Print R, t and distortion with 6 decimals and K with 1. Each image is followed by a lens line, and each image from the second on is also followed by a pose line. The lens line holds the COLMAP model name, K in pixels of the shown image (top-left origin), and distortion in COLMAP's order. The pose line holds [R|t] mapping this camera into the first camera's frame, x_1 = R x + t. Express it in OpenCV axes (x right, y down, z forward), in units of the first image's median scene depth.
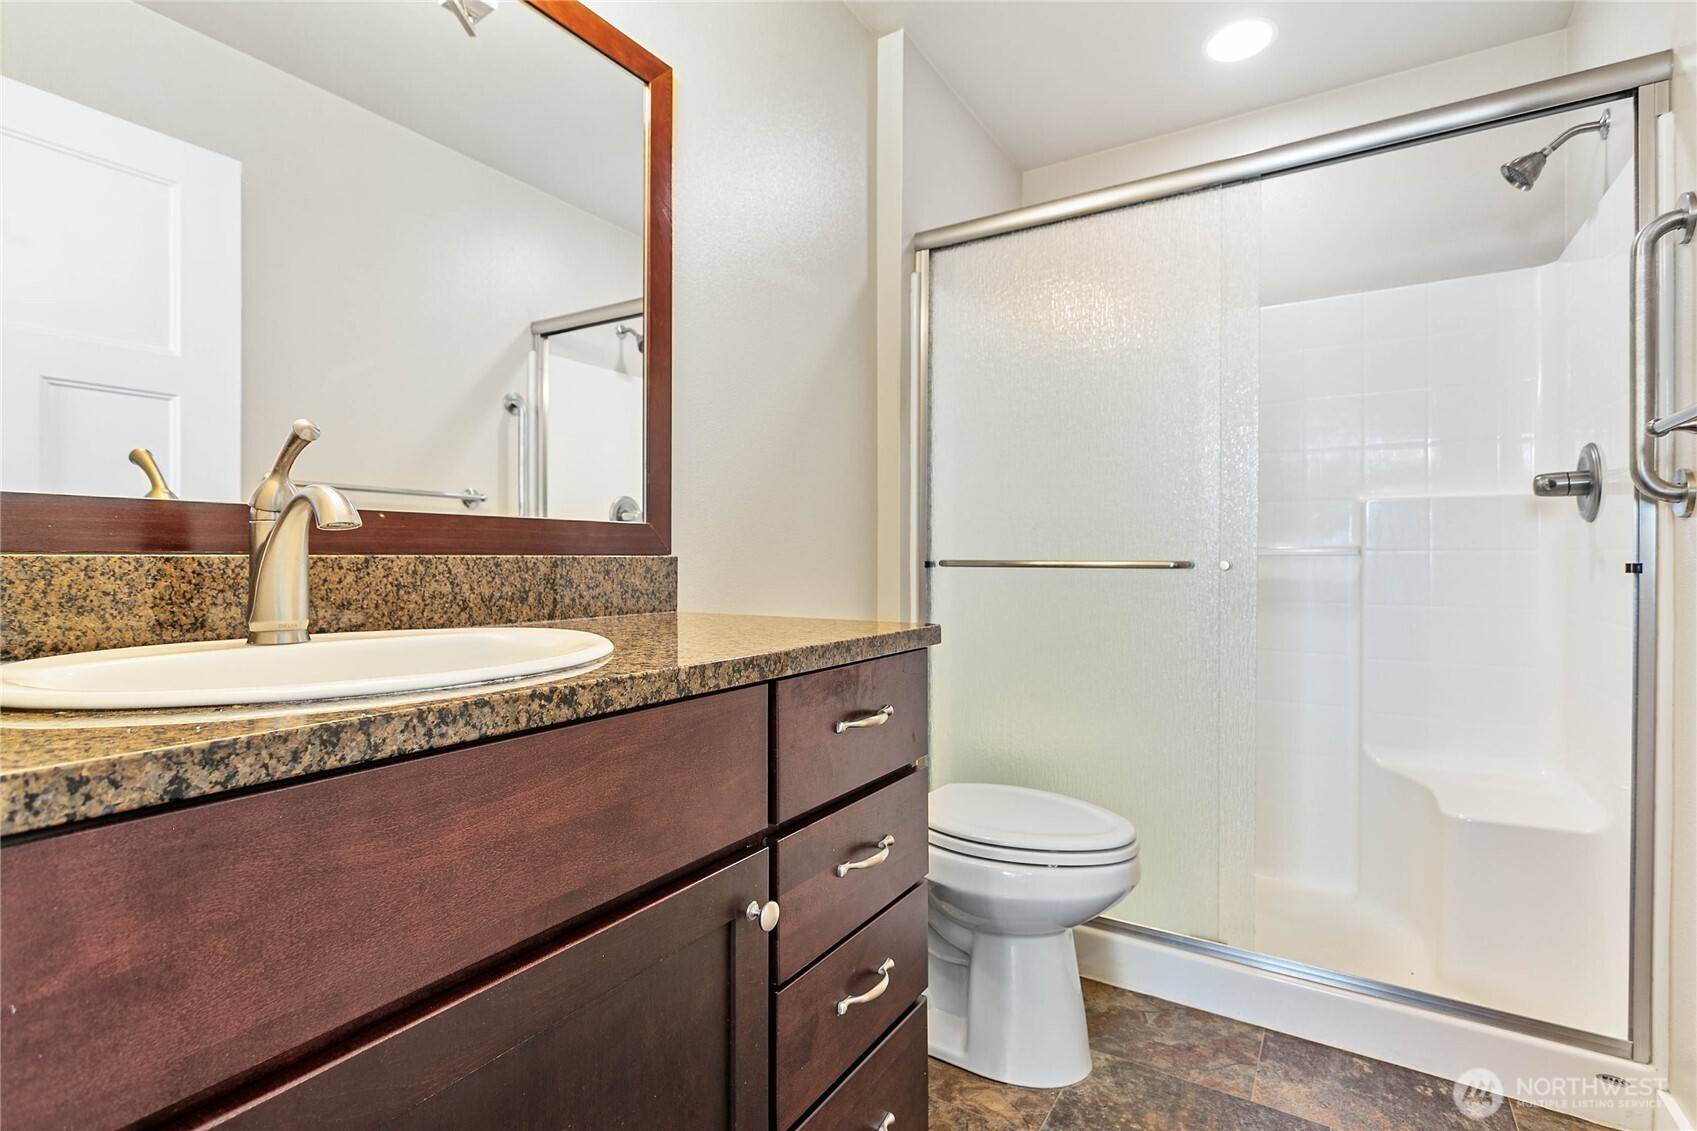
lens RADIAL K [[804.0, 0, 849.2], [0, 804.0, 564.9], [0, 0, 1]] dist [-0.000944, 0.002710]
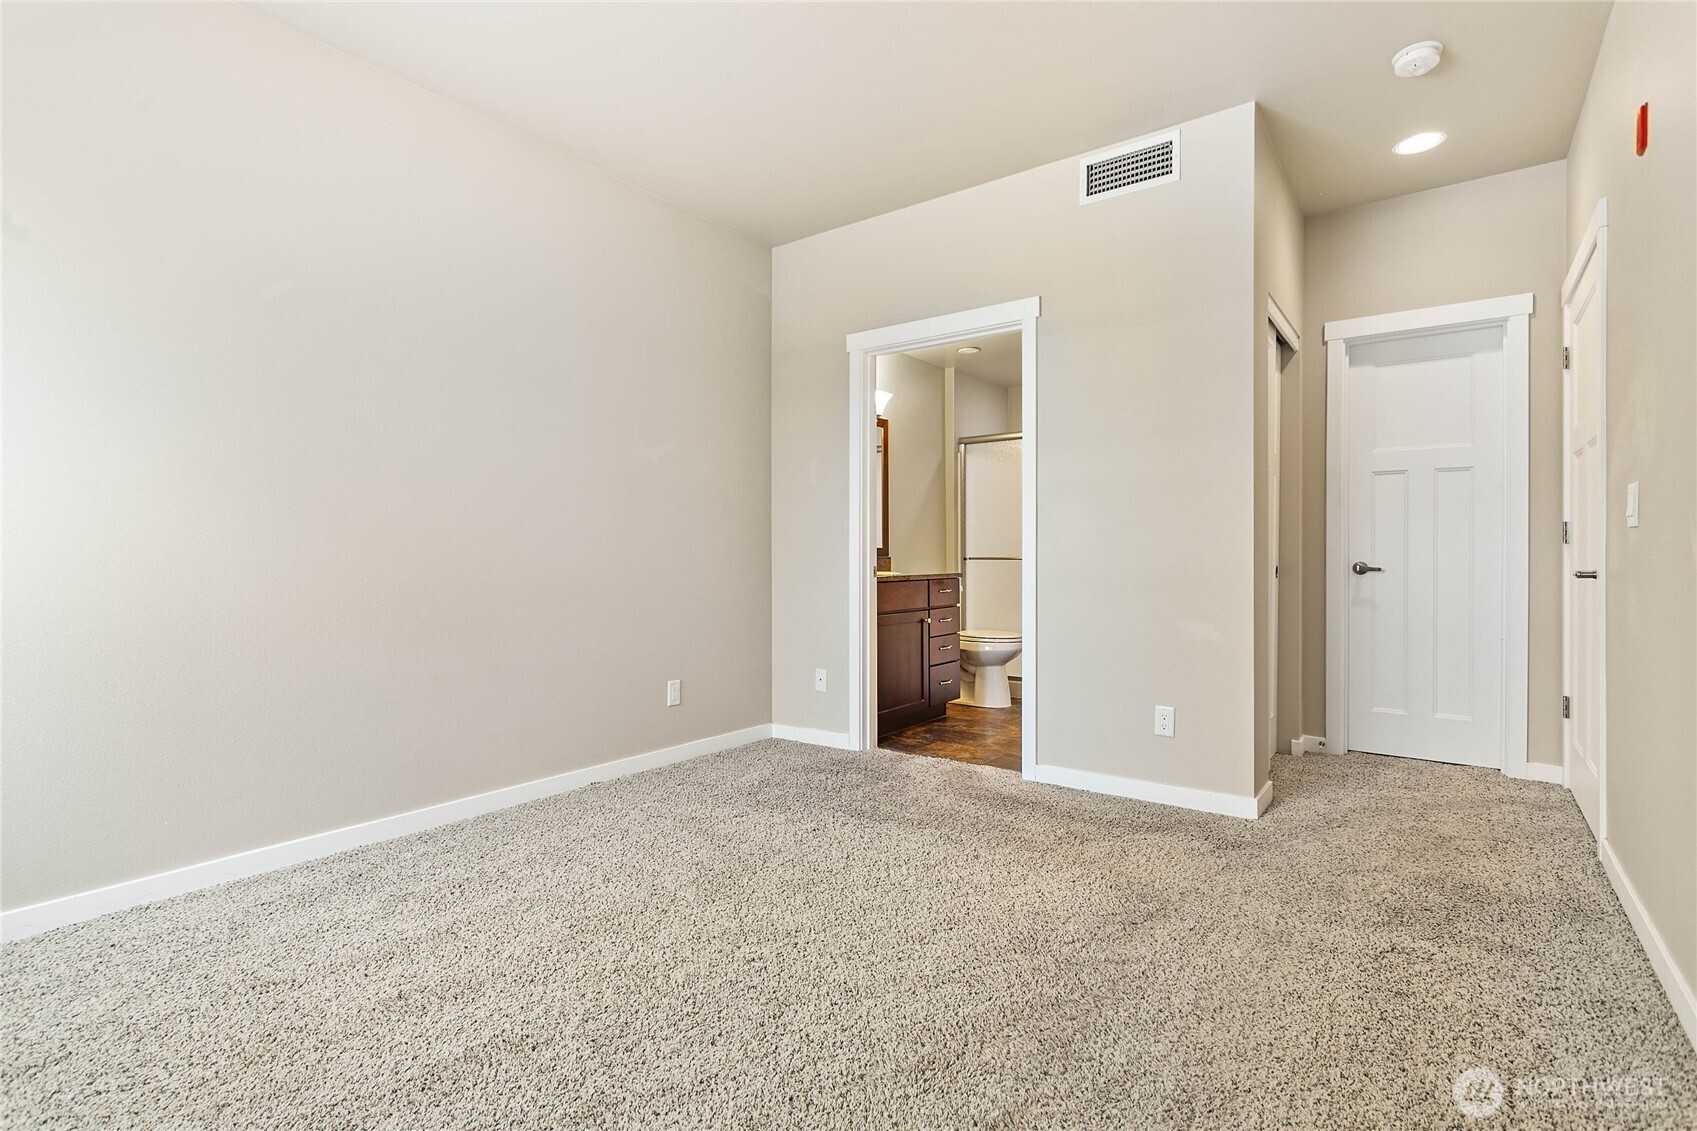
lens RADIAL K [[804.0, 0, 844.2], [0, 804.0, 562.7], [0, 0, 1]] dist [-0.000944, 0.002710]
pose [[0.996569, -0.005401, -0.082595, -0.113752], [0.005529, 0.999984, 0.001313, 0.008476], [0.082586, -0.001765, 0.996582, -2.370869]]
